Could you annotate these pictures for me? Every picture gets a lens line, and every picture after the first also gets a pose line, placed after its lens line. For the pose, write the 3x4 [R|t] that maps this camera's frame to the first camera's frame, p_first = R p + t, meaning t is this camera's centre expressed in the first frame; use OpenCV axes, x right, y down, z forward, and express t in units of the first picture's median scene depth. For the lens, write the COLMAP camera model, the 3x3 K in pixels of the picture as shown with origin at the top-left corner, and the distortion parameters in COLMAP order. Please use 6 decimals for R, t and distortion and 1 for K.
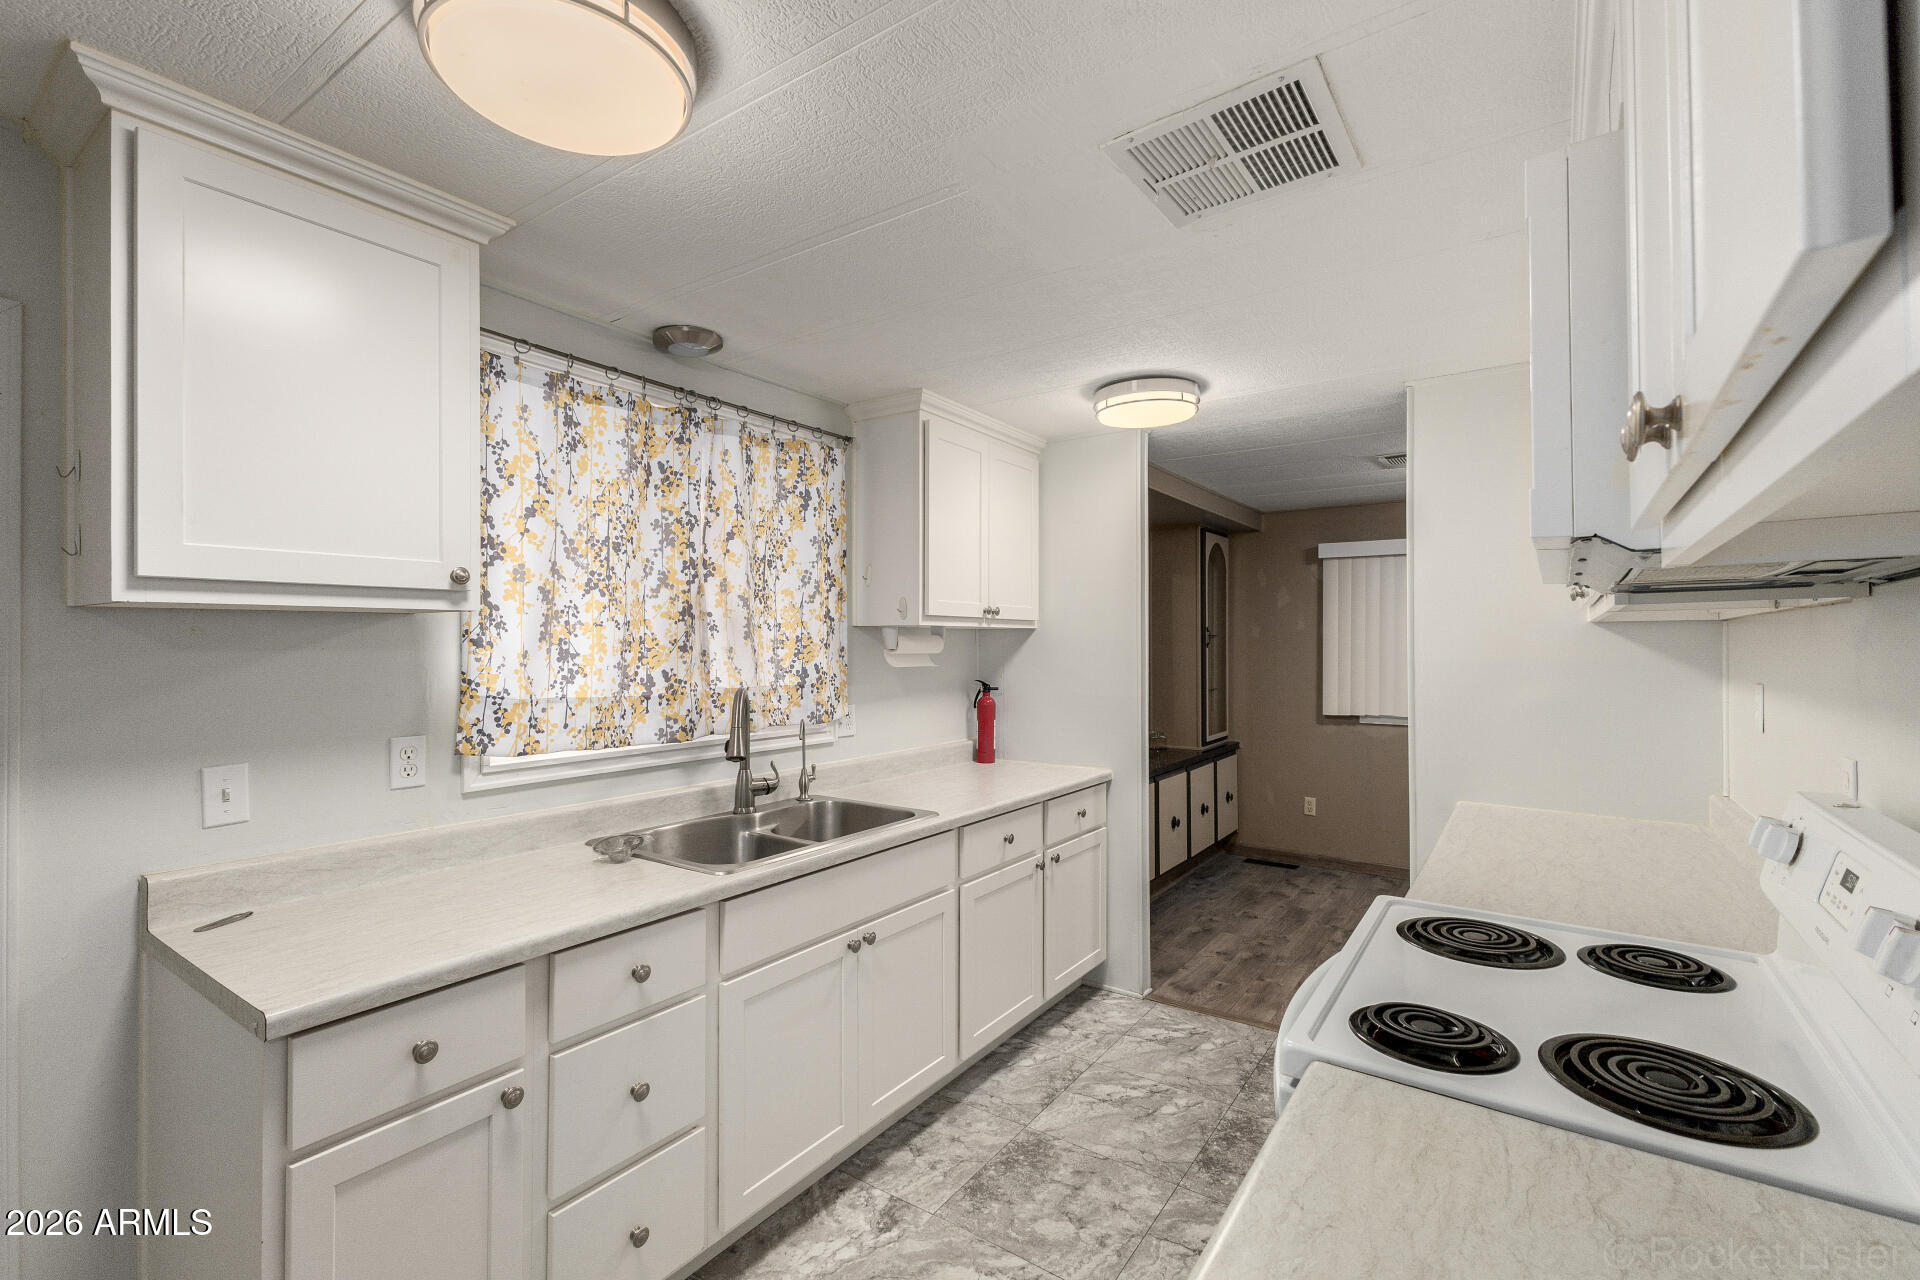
lens RADIAL K [[843.9, 0, 956.9], [0, 843.9, 650.0], [0, 0, 1]] dist [0.000365, 0.000058]
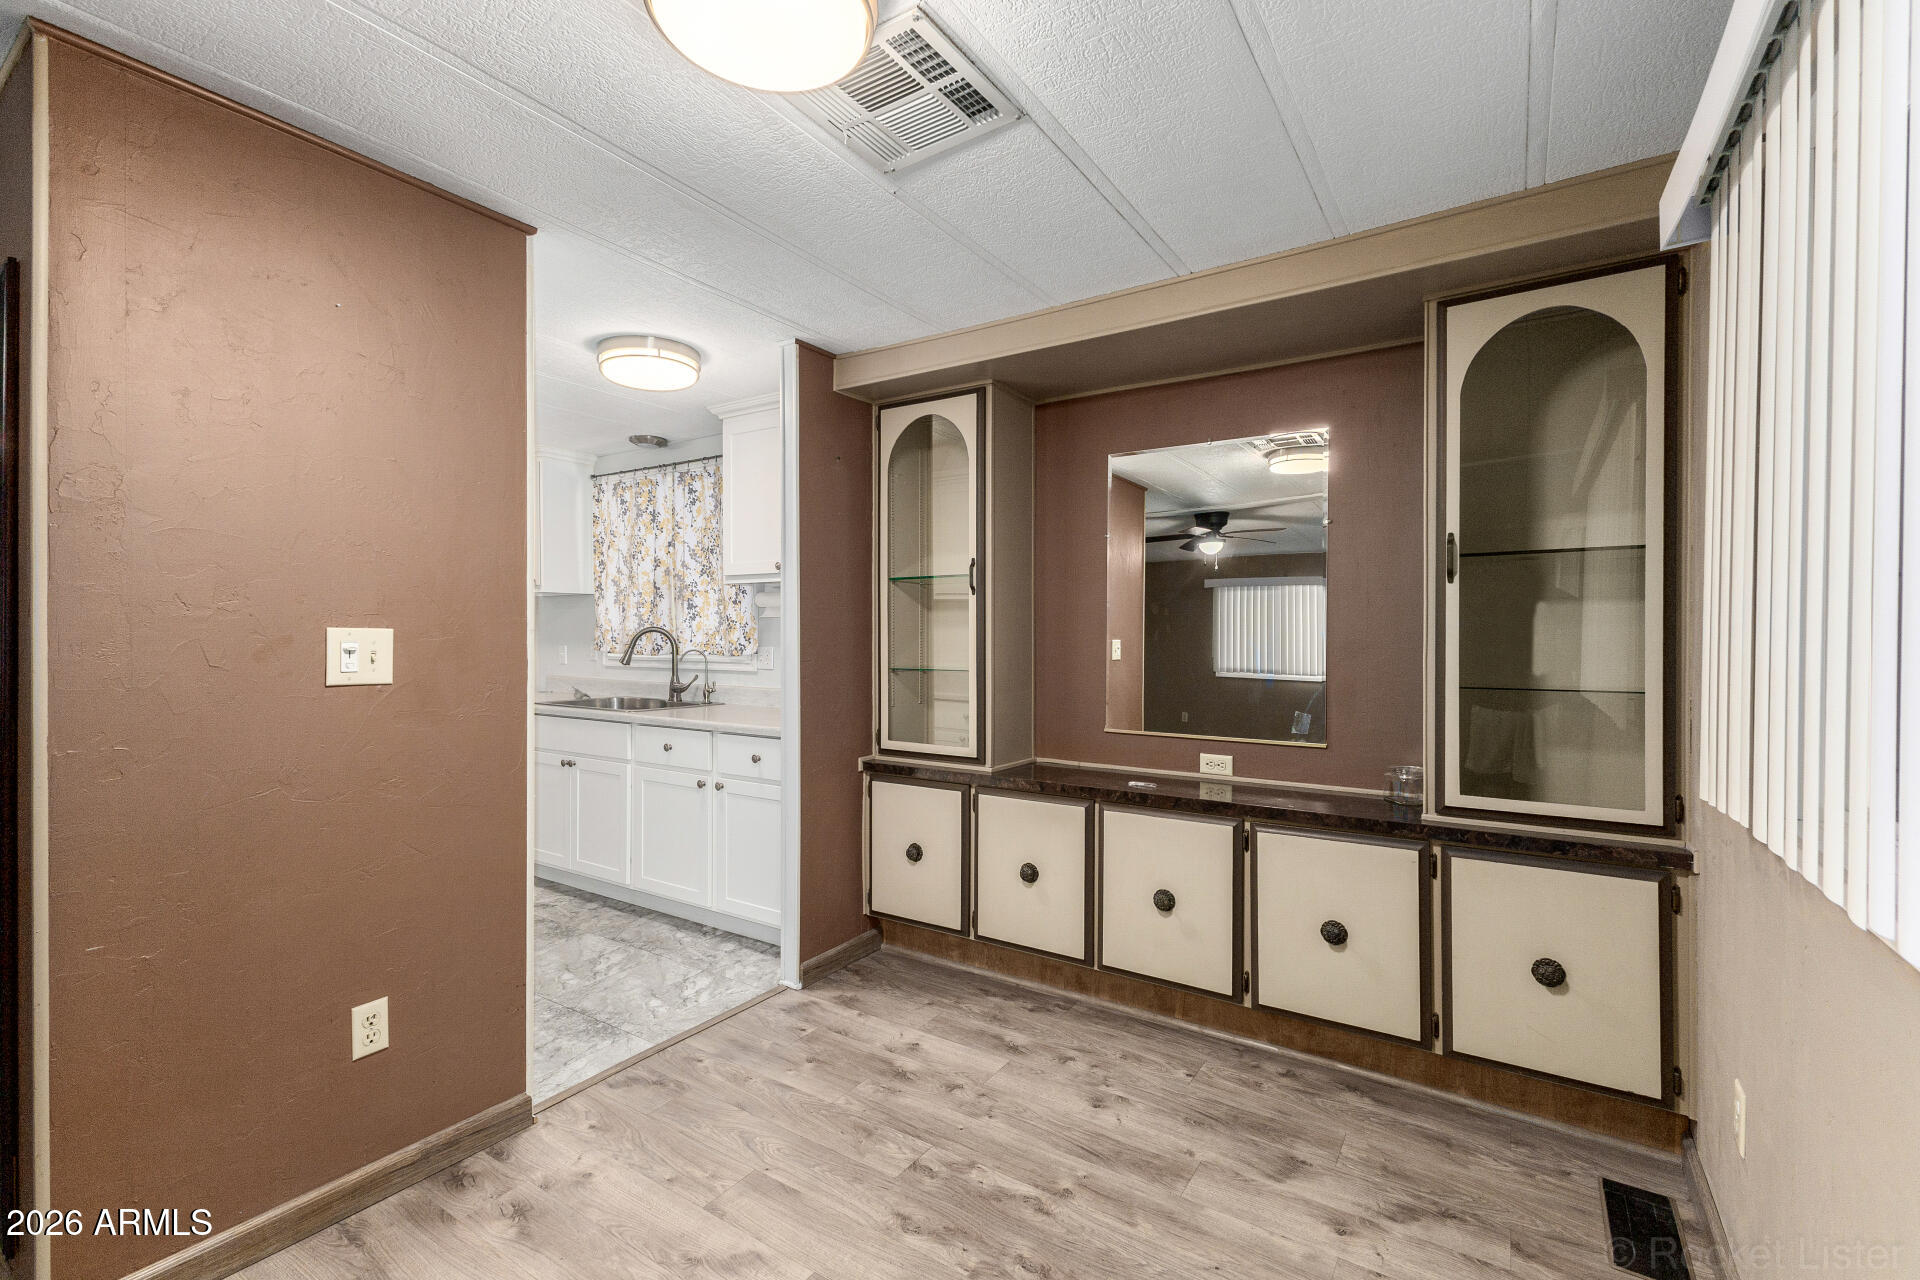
lens RADIAL K [[838.2, 0, 960.0], [0, 838.2, 640.0], [0, 0, 1]] dist [0.003373, 0.000246]
pose [[0.030872, 0.015686, -0.999400, 1.210965], [-0.007373, 0.999853, 0.015465, 0.031718], [0.999496, 0.006892, 0.030983, 1.258500]]
